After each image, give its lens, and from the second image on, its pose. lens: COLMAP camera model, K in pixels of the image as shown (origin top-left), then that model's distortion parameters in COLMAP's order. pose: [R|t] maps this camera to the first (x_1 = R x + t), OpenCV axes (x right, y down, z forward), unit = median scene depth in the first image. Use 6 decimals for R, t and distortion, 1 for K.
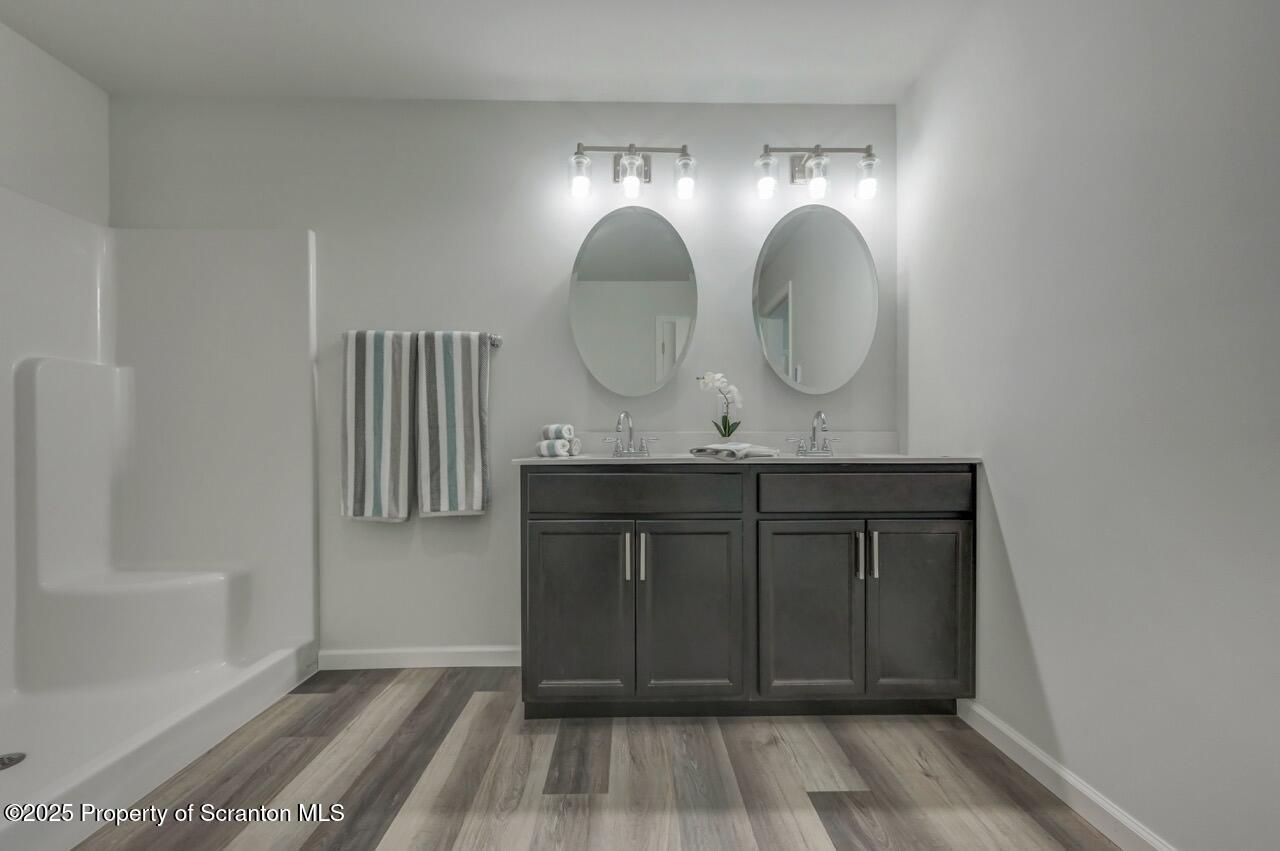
lens RADIAL K [[512.2, 0, 647.6], [0, 512.2, 464.2], [0, 0, 1]] dist [-0.003288, 0.001303]
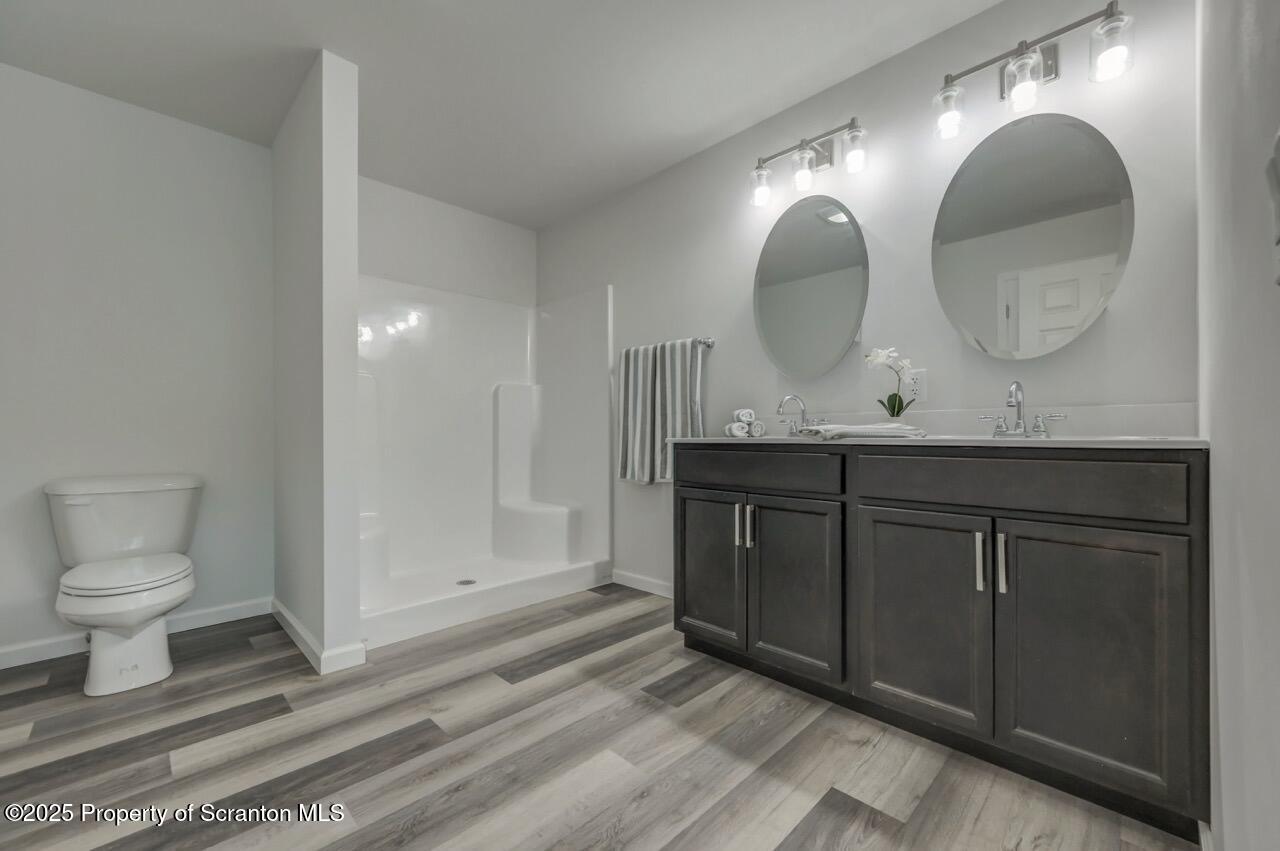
lens RADIAL K [[512.2, 0, 633.3], [0, 512.2, 429.9], [0, 0, 1]] dist [-0.003288, 0.001303]
pose [[0.684853, -0.006628, -0.728651, 0.503751], [-0.003543, 0.999917, -0.012425, -0.016108], [0.728673, 0.011091, 0.684772, 0.033407]]
